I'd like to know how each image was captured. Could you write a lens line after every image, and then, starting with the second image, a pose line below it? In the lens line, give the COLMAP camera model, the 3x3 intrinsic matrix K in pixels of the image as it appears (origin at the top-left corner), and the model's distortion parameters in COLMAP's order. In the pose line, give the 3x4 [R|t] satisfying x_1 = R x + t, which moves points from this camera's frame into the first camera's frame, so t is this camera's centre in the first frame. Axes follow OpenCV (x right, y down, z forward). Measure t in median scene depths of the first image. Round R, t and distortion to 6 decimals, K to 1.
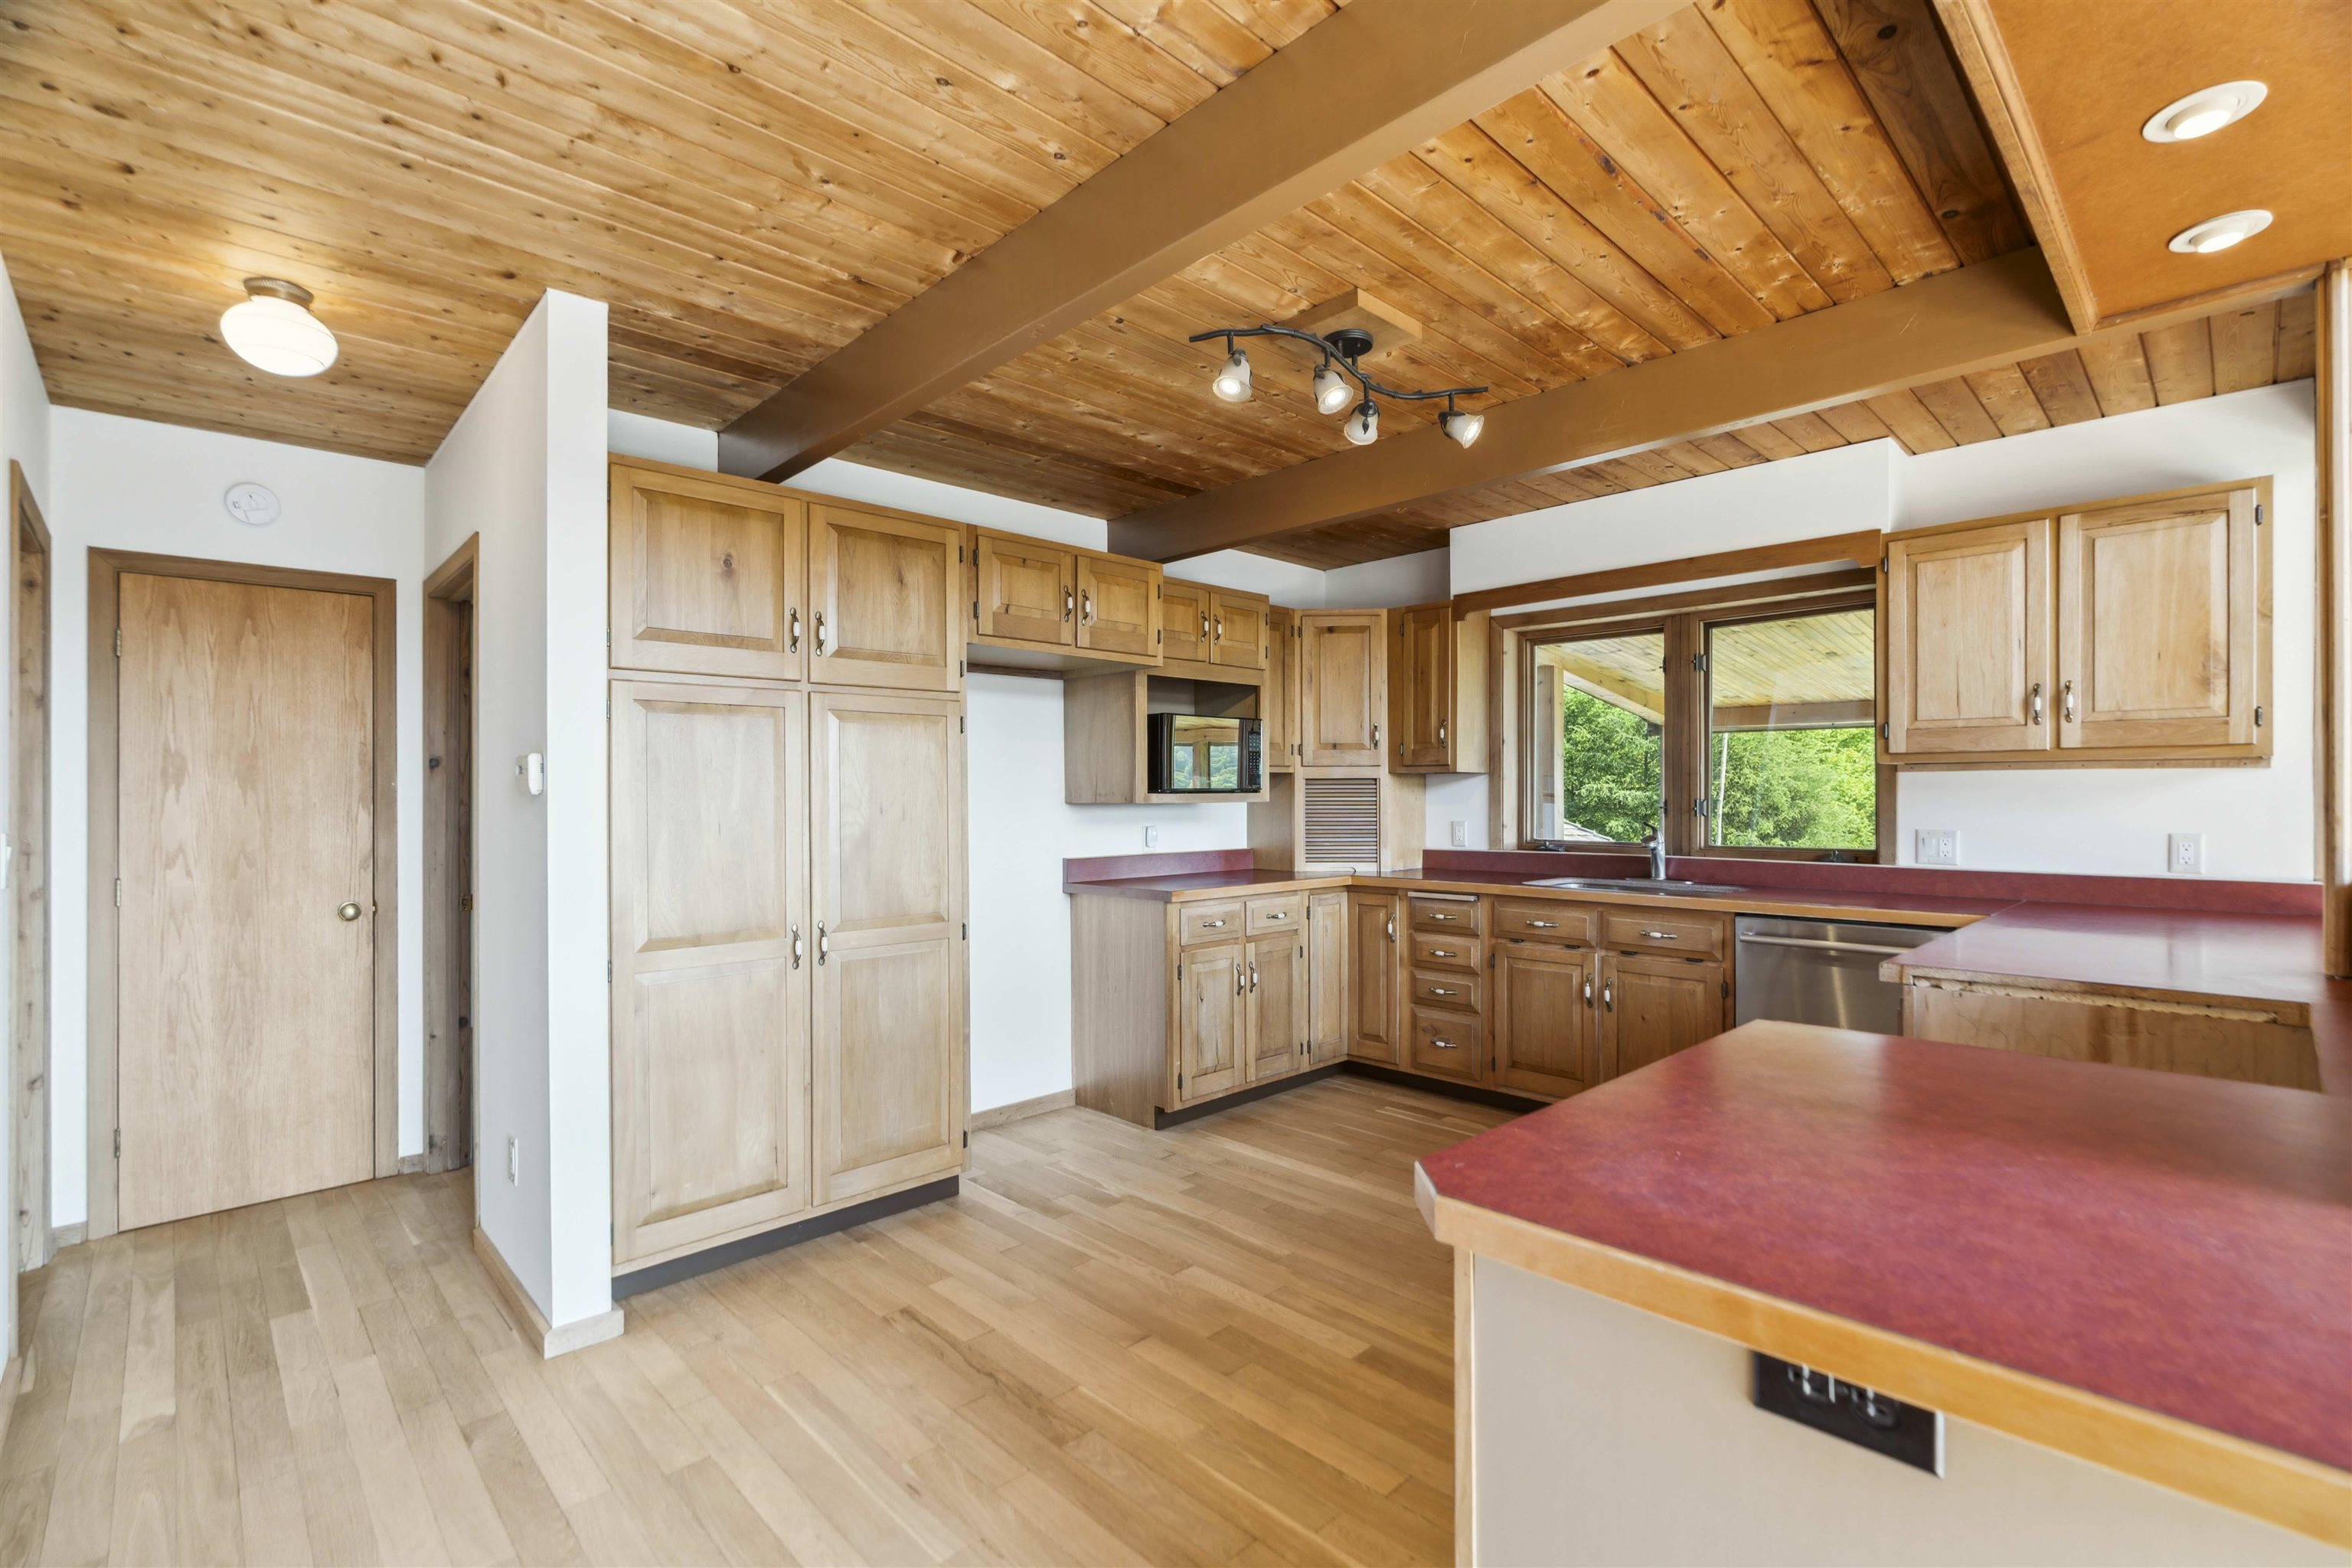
lens RADIAL K [[1057.5, 0, 1192.6], [0, 1057.5, 791.3], [0, 0, 1]] dist [-0.000355, 0.003694]
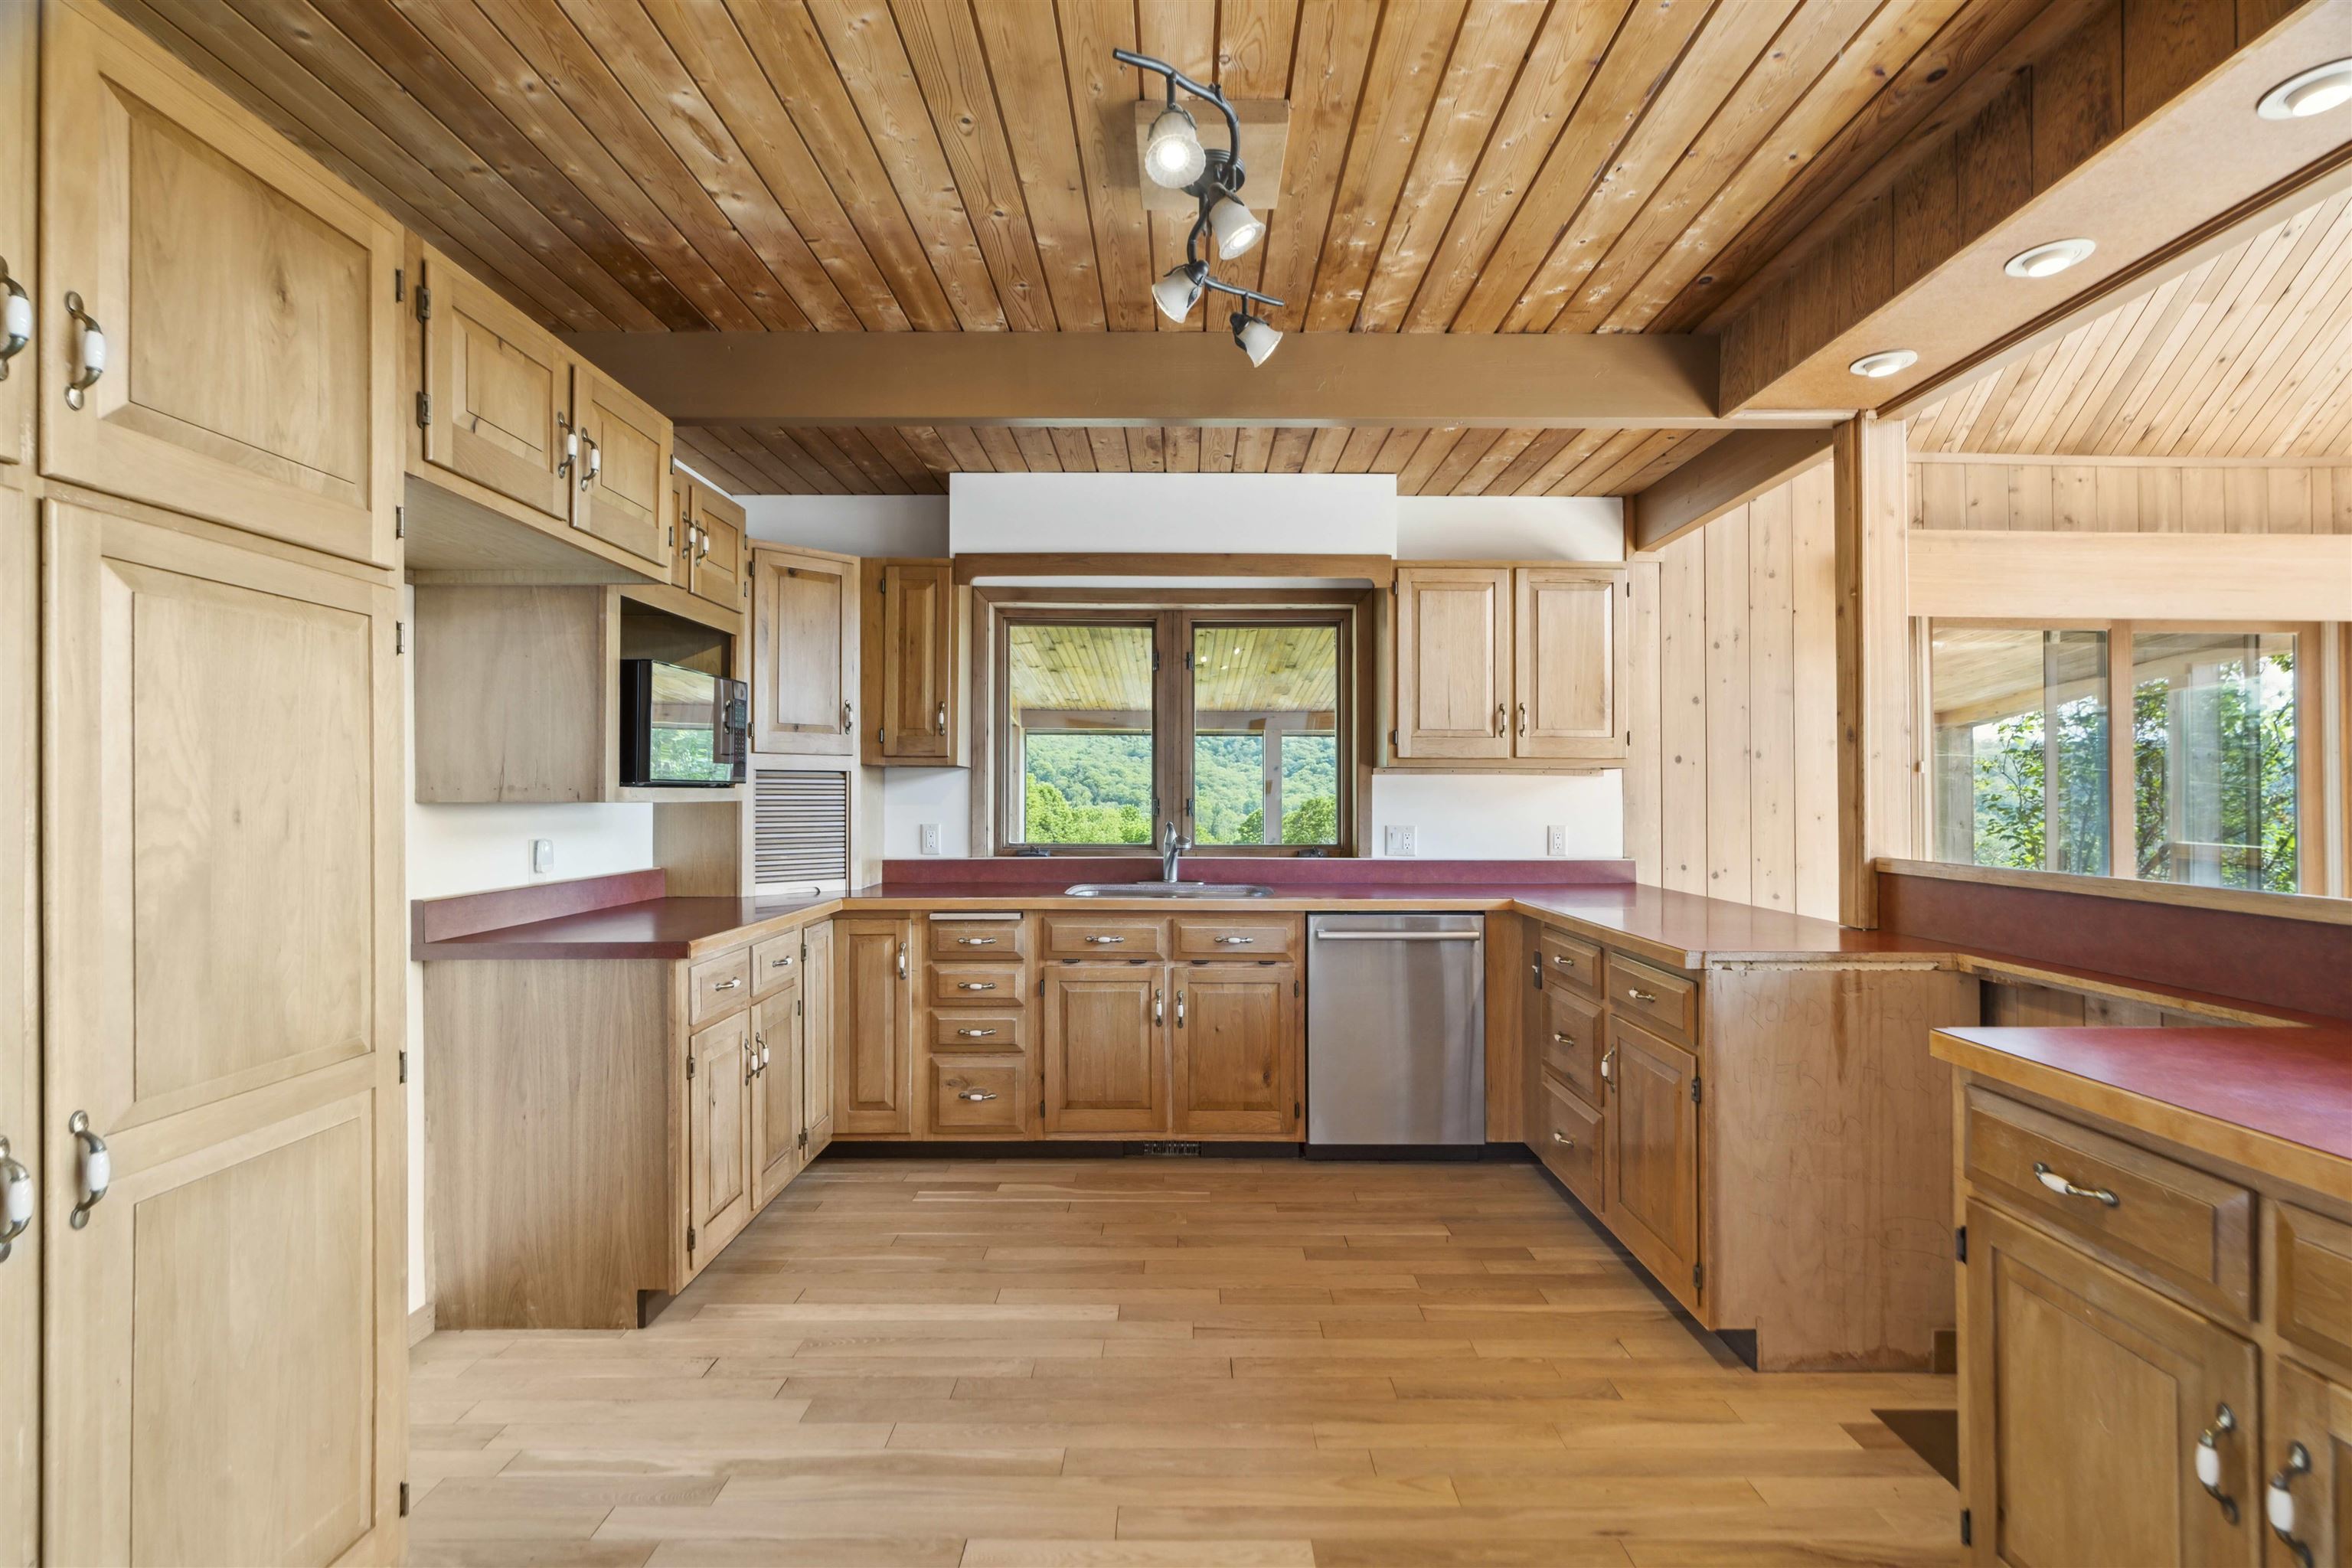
lens RADIAL K [[1057.5, 0, 1174.9], [0, 1057.5, 788.5], [0, 0, 1]] dist [-0.000355, 0.003694]
pose [[0.700085, 0.010739, 0.713979, -0.270322], [-0.008254, 0.999942, -0.006947, 0.005078], [-0.714012, -0.001029, 0.700133, 0.351450]]
